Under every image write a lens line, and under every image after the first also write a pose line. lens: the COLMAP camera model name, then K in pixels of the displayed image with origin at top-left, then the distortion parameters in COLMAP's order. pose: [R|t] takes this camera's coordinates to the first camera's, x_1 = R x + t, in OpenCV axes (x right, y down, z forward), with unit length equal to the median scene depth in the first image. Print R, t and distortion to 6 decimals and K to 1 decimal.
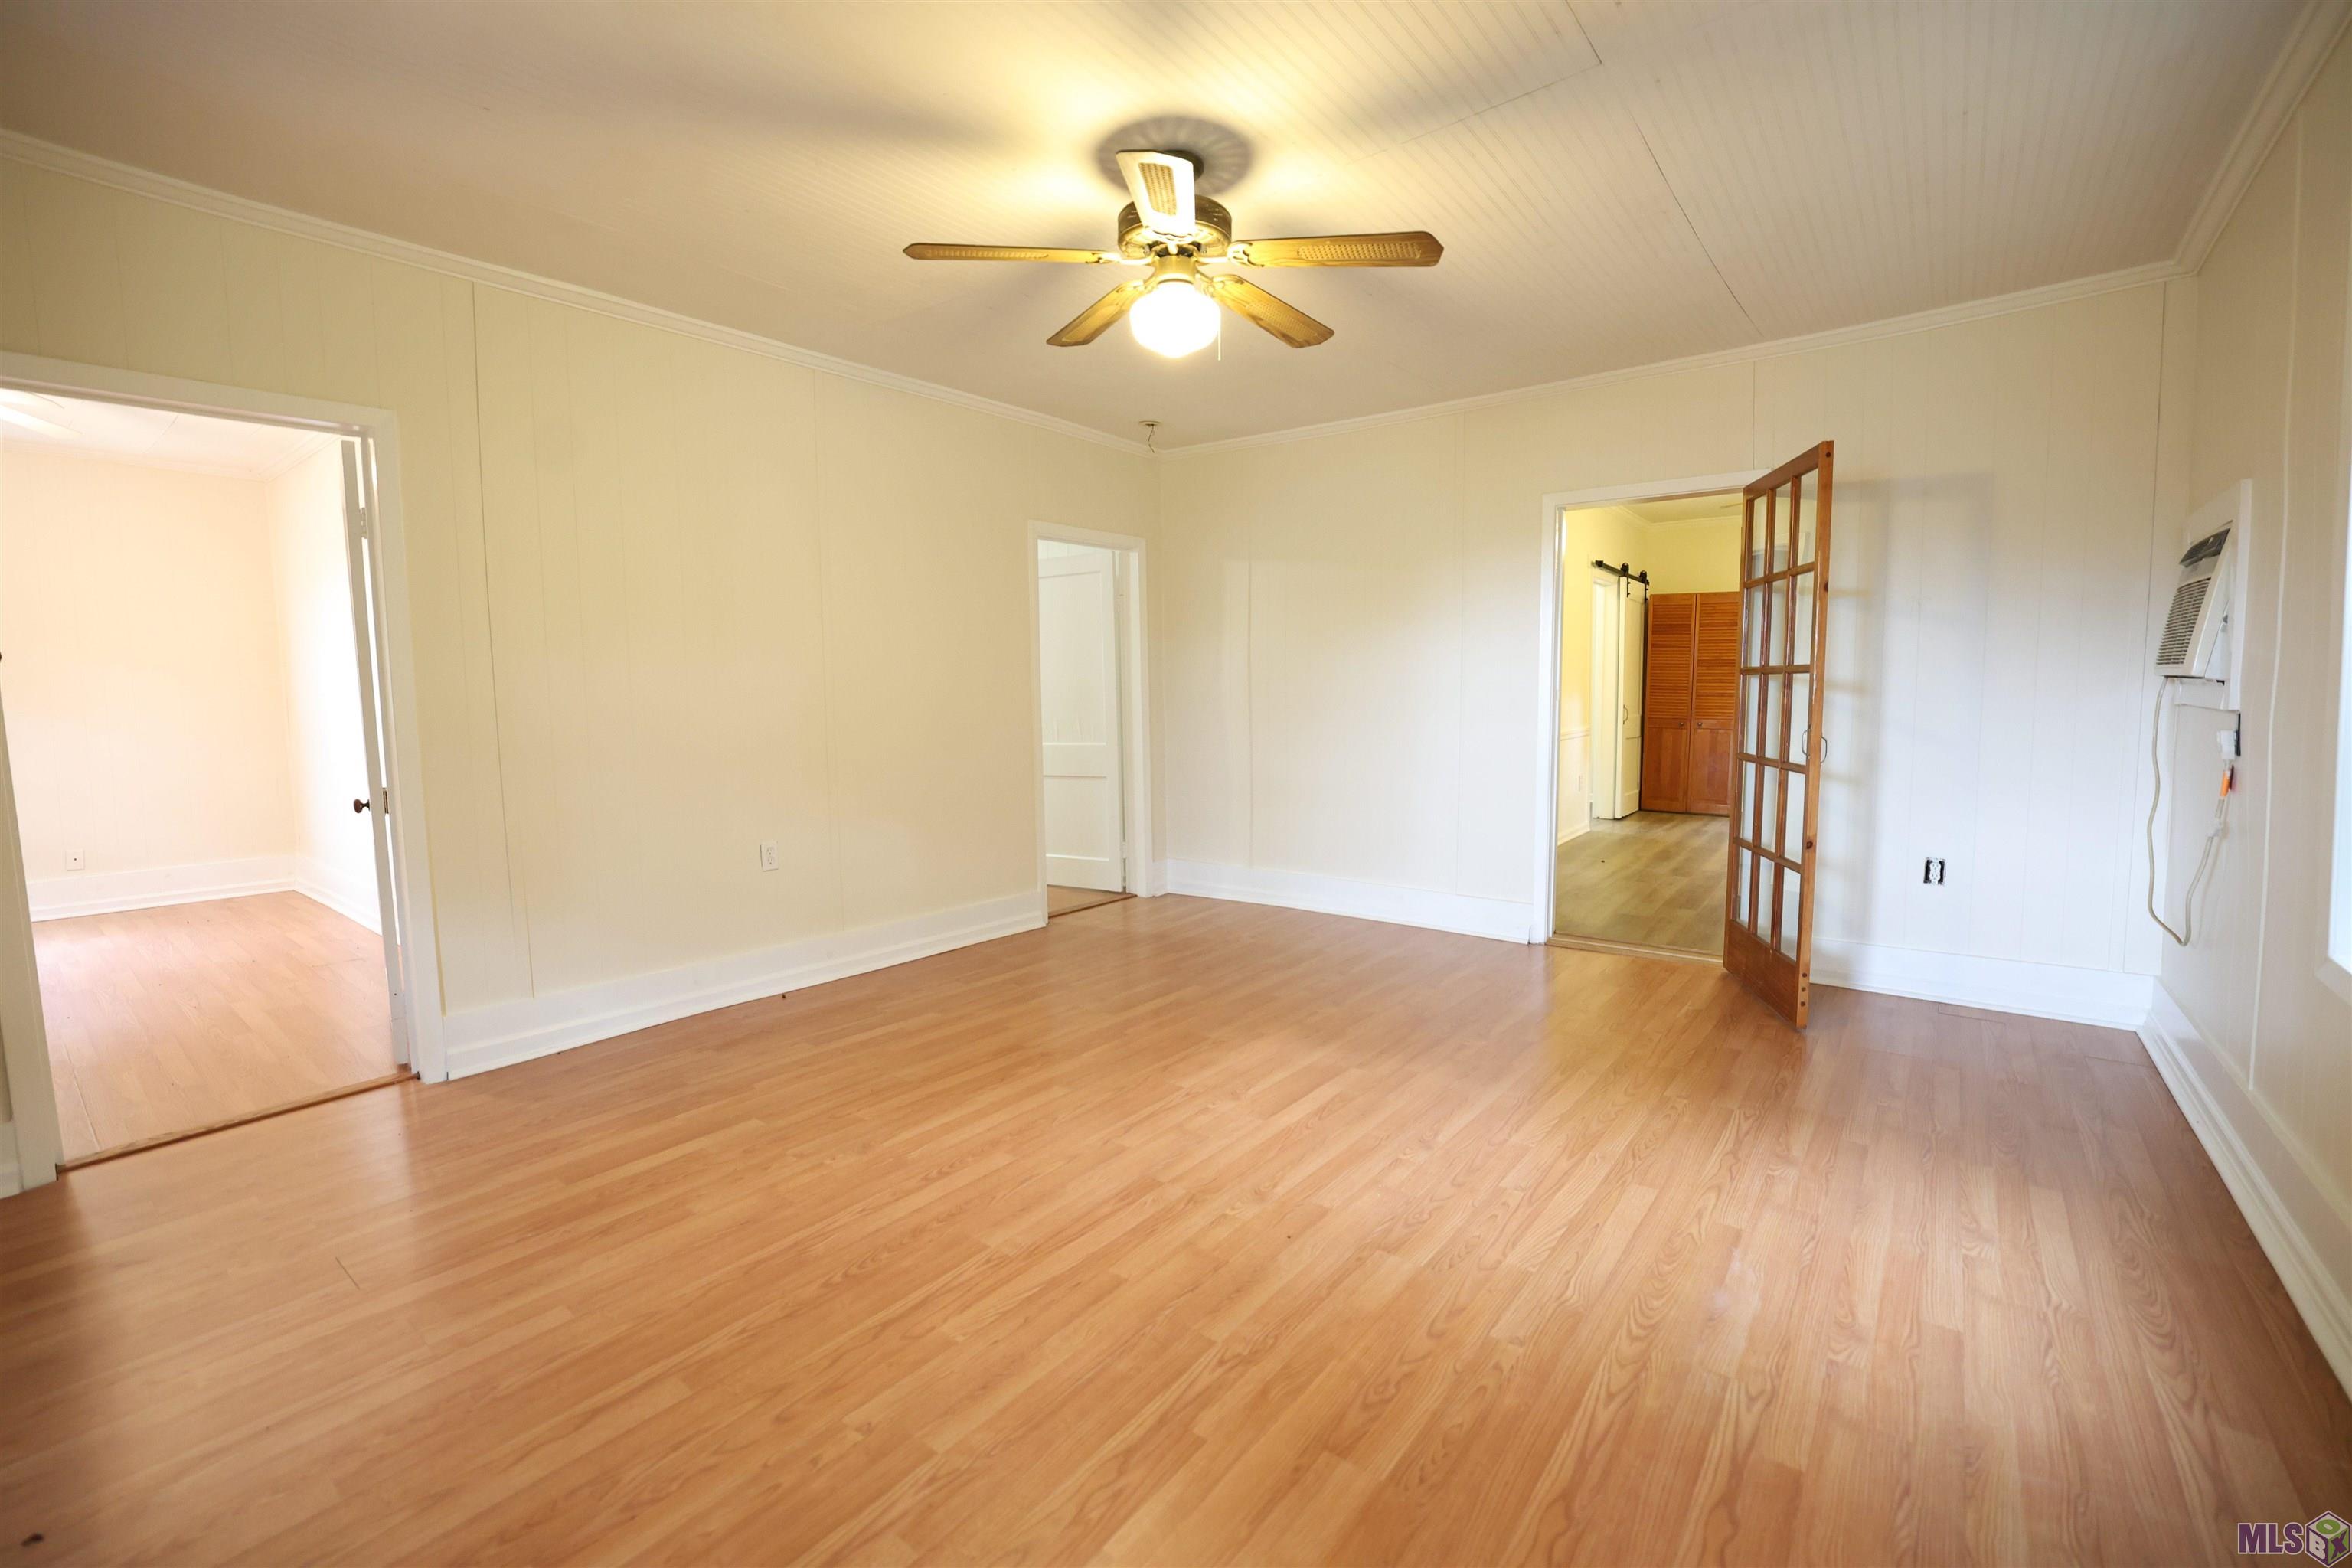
lens RADIAL K [[985.8, 0, 1176.0], [0, 985.8, 784.0], [0, 0, 1]] dist [-0.047909, 0.015555]
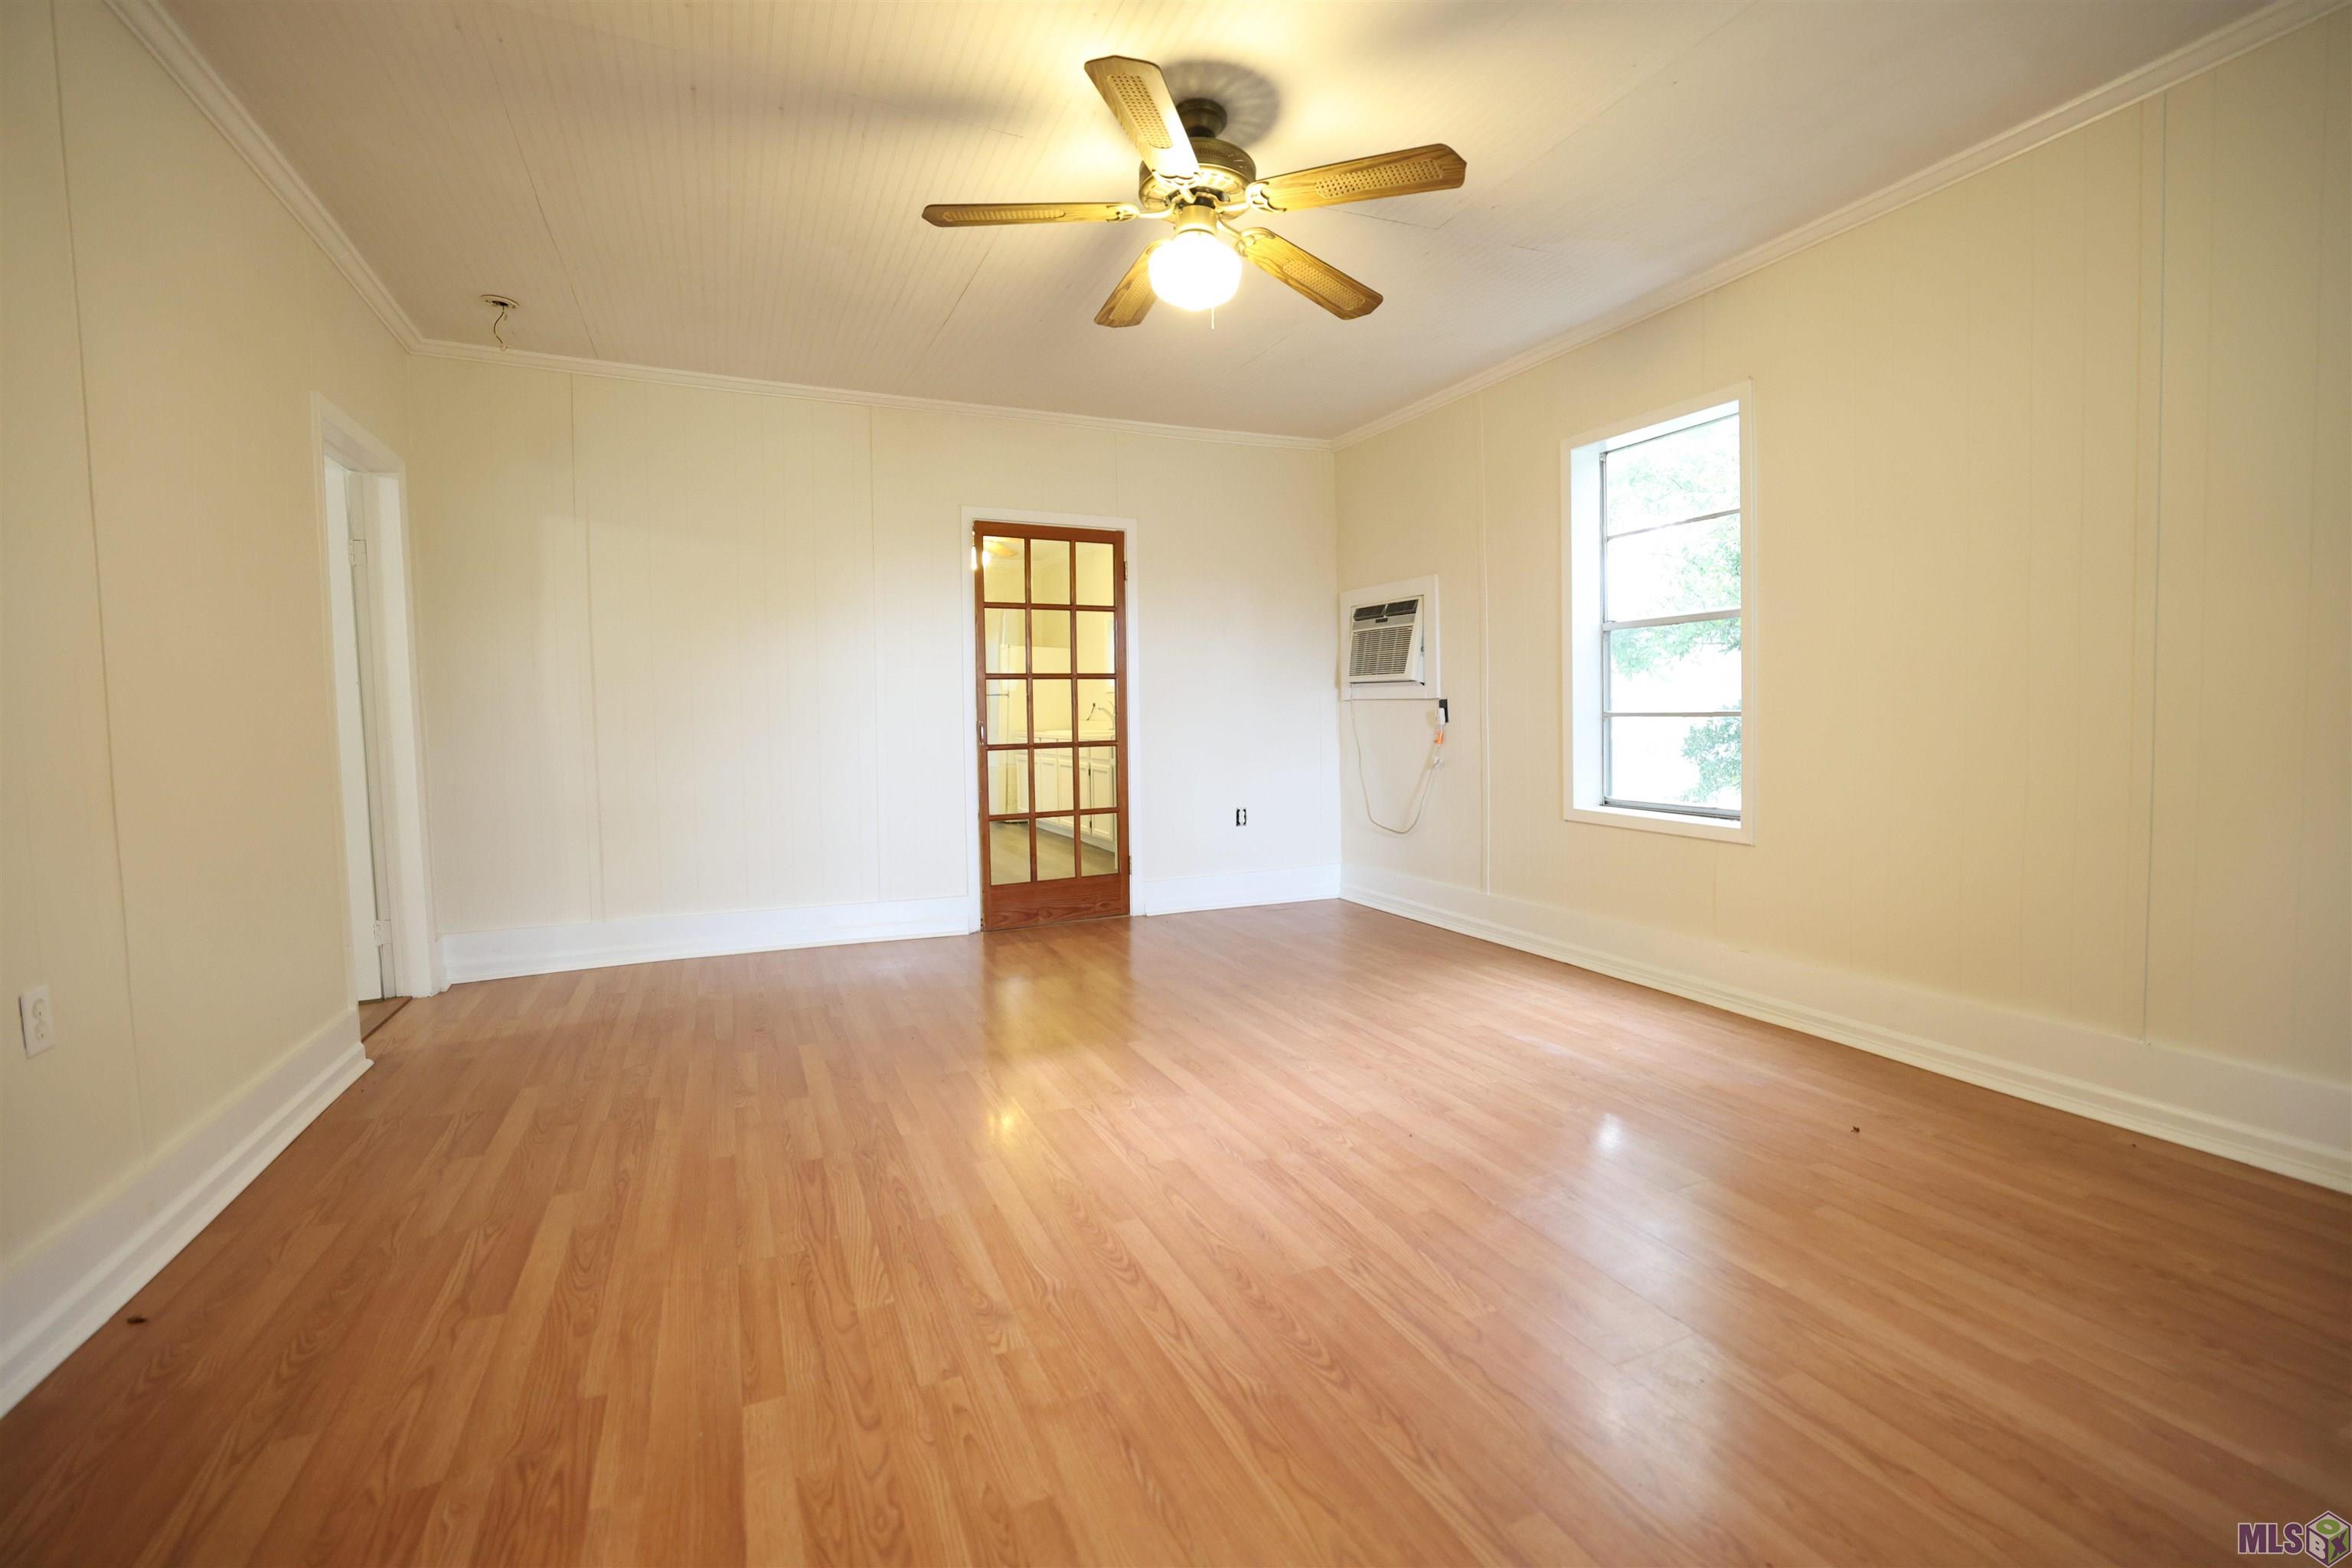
lens RADIAL K [[1006.0, 0, 1174.5], [0, 1006.0, 773.5], [0, 0, 1]] dist [-0.047664, 0.018086]
pose [[0.472940, -0.046226, 0.879881, -0.890545], [0.088849, 0.996035, 0.004571, 0.017881], [-0.876604, 0.076015, 0.475171, 0.580852]]
